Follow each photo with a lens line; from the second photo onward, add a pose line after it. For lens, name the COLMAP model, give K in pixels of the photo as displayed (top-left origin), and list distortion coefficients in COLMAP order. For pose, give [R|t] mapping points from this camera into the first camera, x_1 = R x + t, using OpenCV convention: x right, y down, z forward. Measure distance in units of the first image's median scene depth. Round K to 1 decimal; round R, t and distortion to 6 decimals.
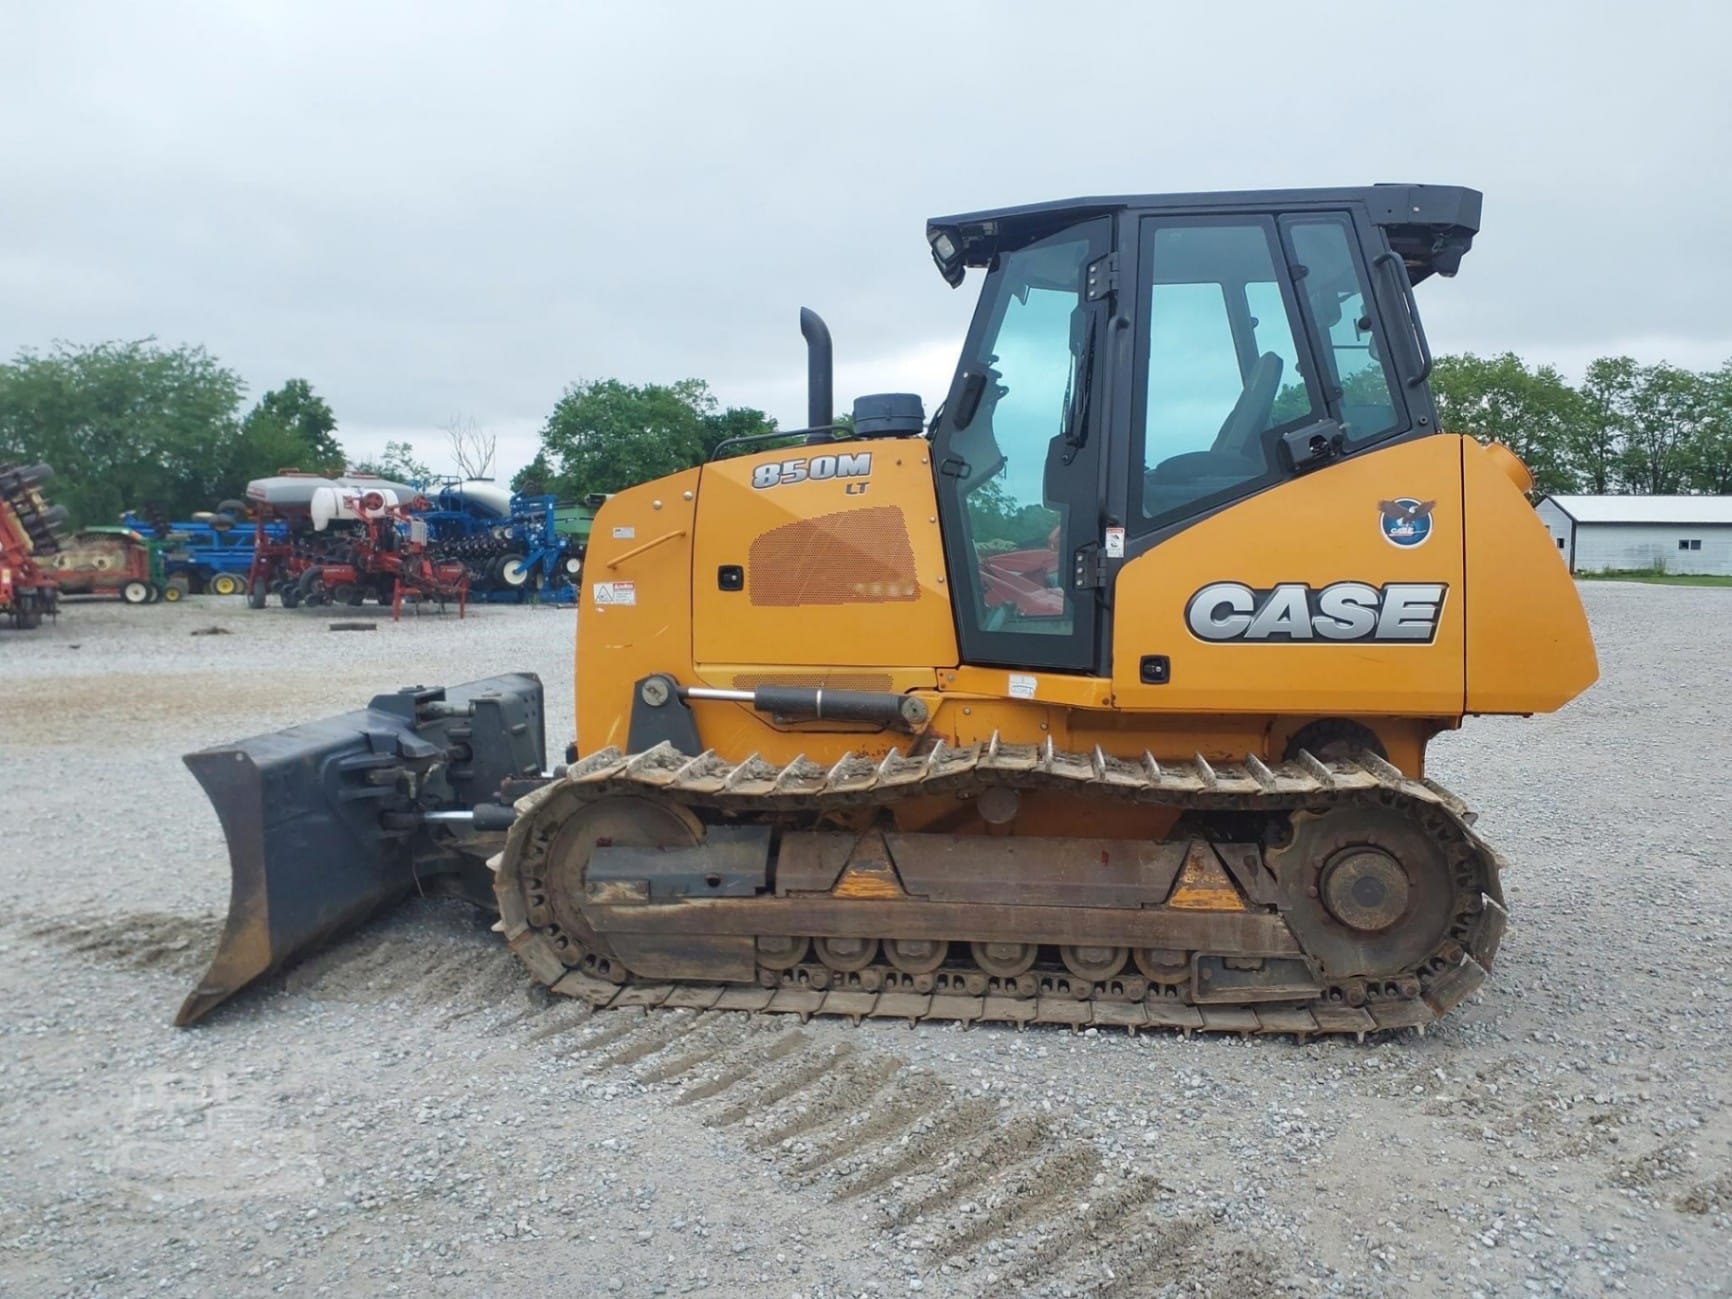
lens RADIAL K [[1363.4, 0, 874.0], [0, 1363.4, 643.4], [0, 0, 1]] dist [0.074935, -0.094914]
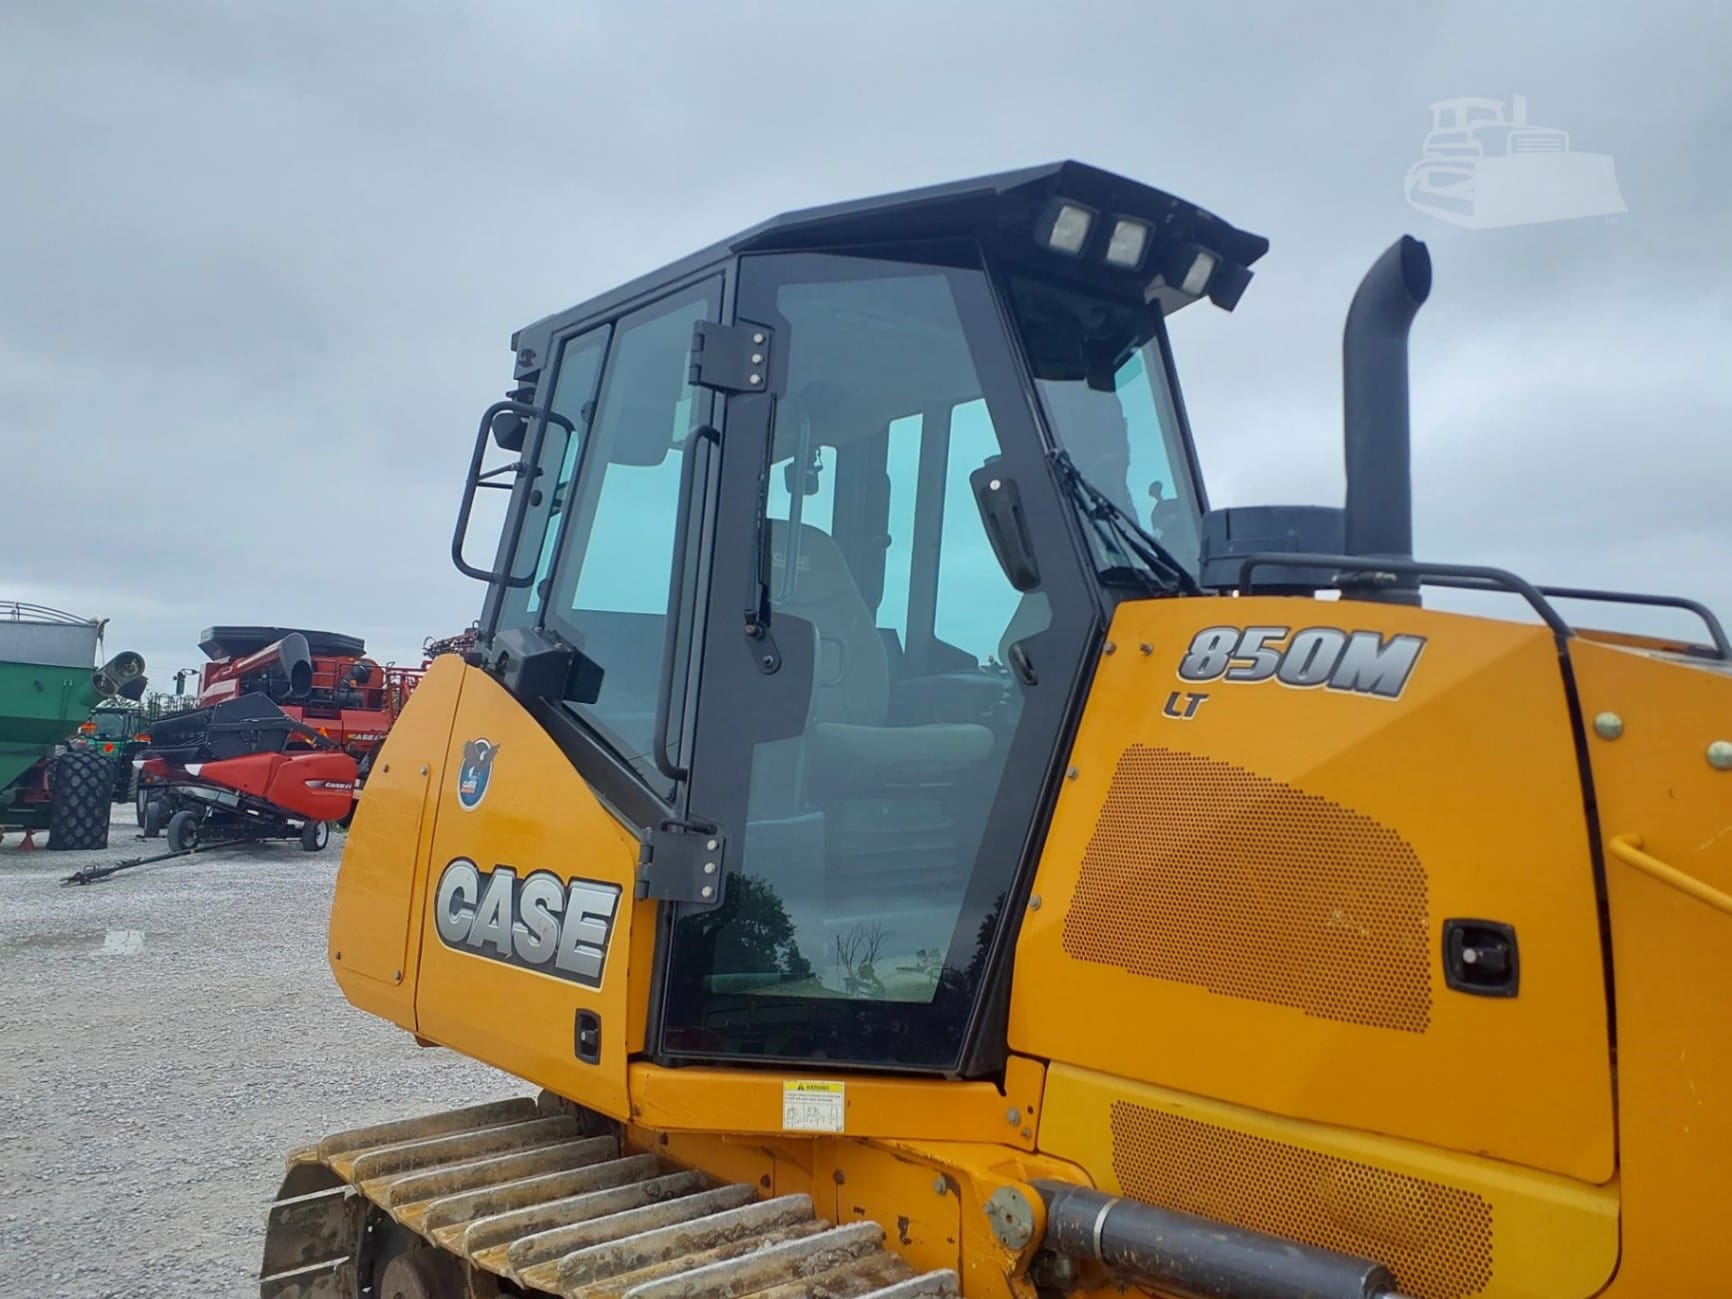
lens RADIAL K [[1387.7, 0, 864.8], [0, 1387.7, 646.9], [0, 0, 1]] dist [0.064198, -0.111493]
pose [[0.734338, -0.034934, -0.677884, 0.855927], [-0.060406, 0.991349, -0.116526, -0.078042], [0.676090, 0.126518, 0.725875, 0.596148]]
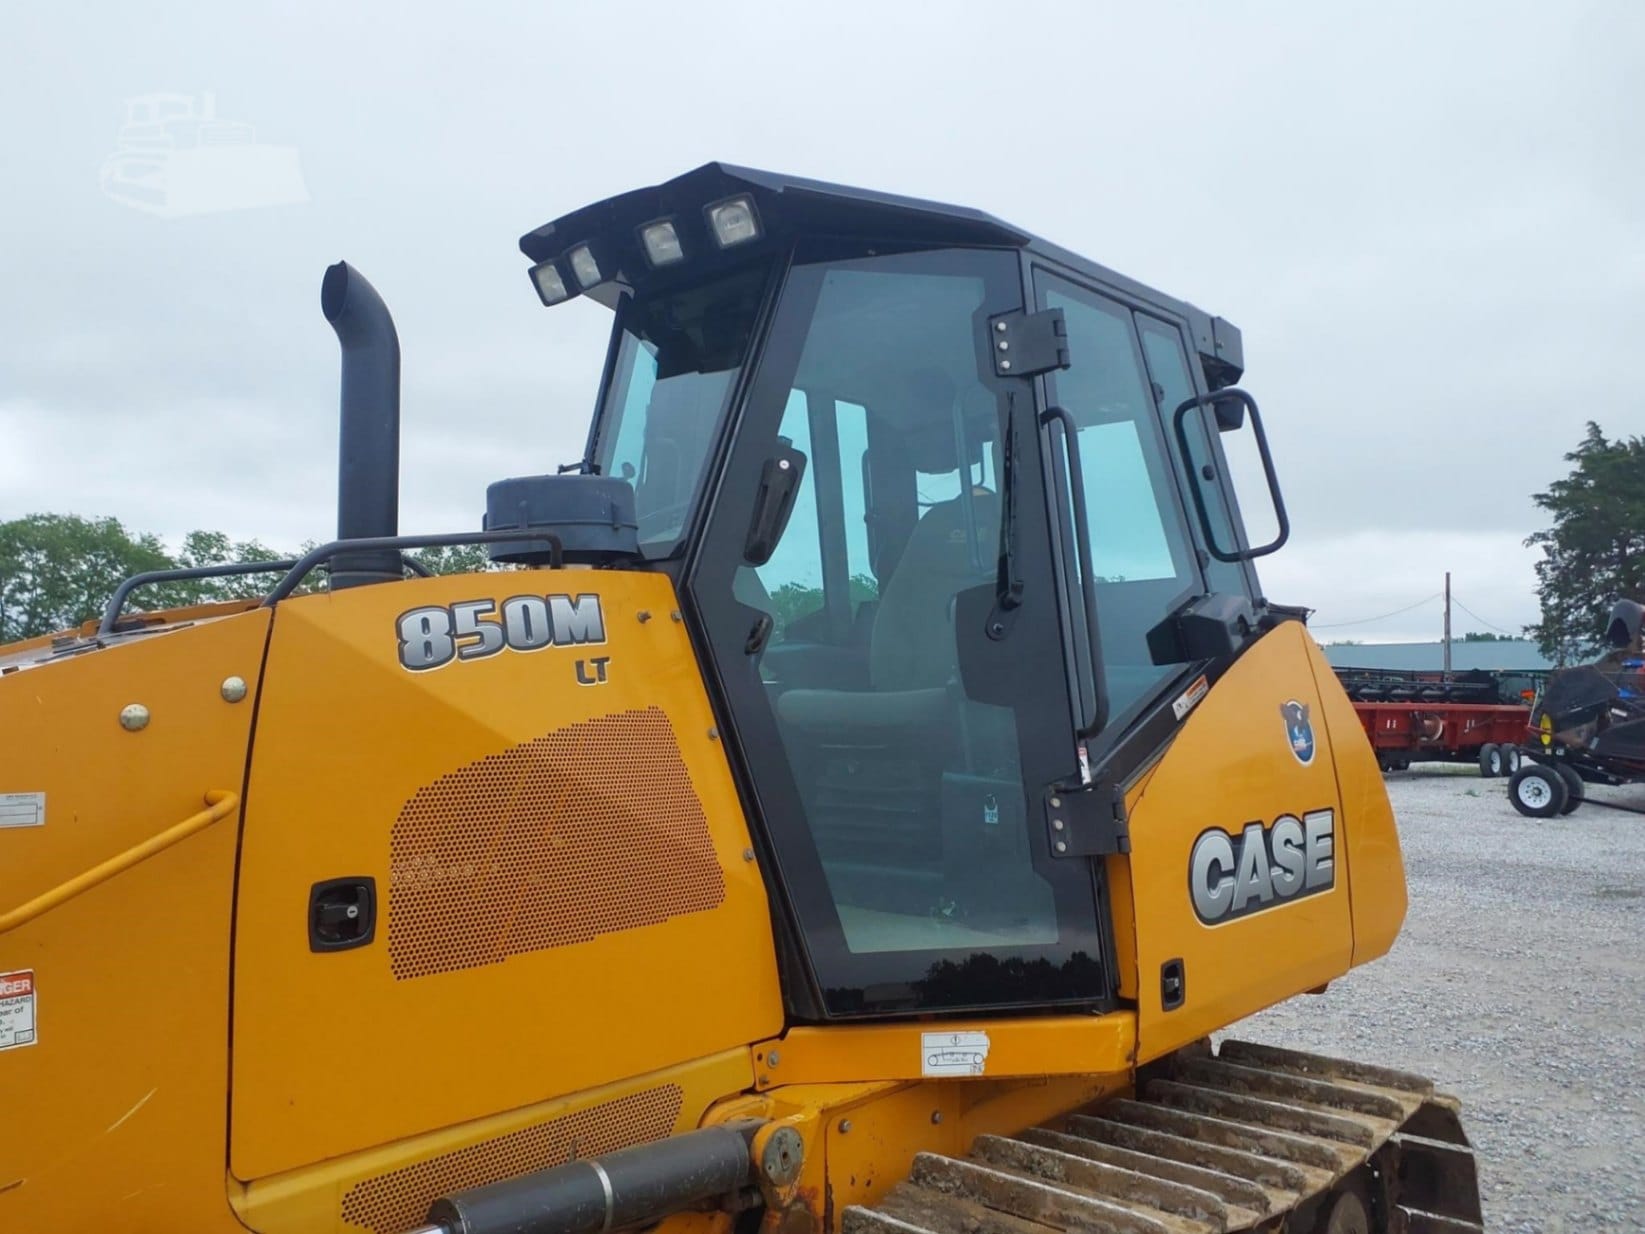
lens RADIAL K [[1294.9, 0, 820.0], [0, 1294.9, 605.5], [0, 0, 1]] dist [0.074935, -0.094914]
pose [[0.573427, 0.052408, 0.817579, -0.357200], [0.067264, 0.991571, -0.110738, -0.091097], [-0.816491, 0.118494, 0.565068, 0.763058]]
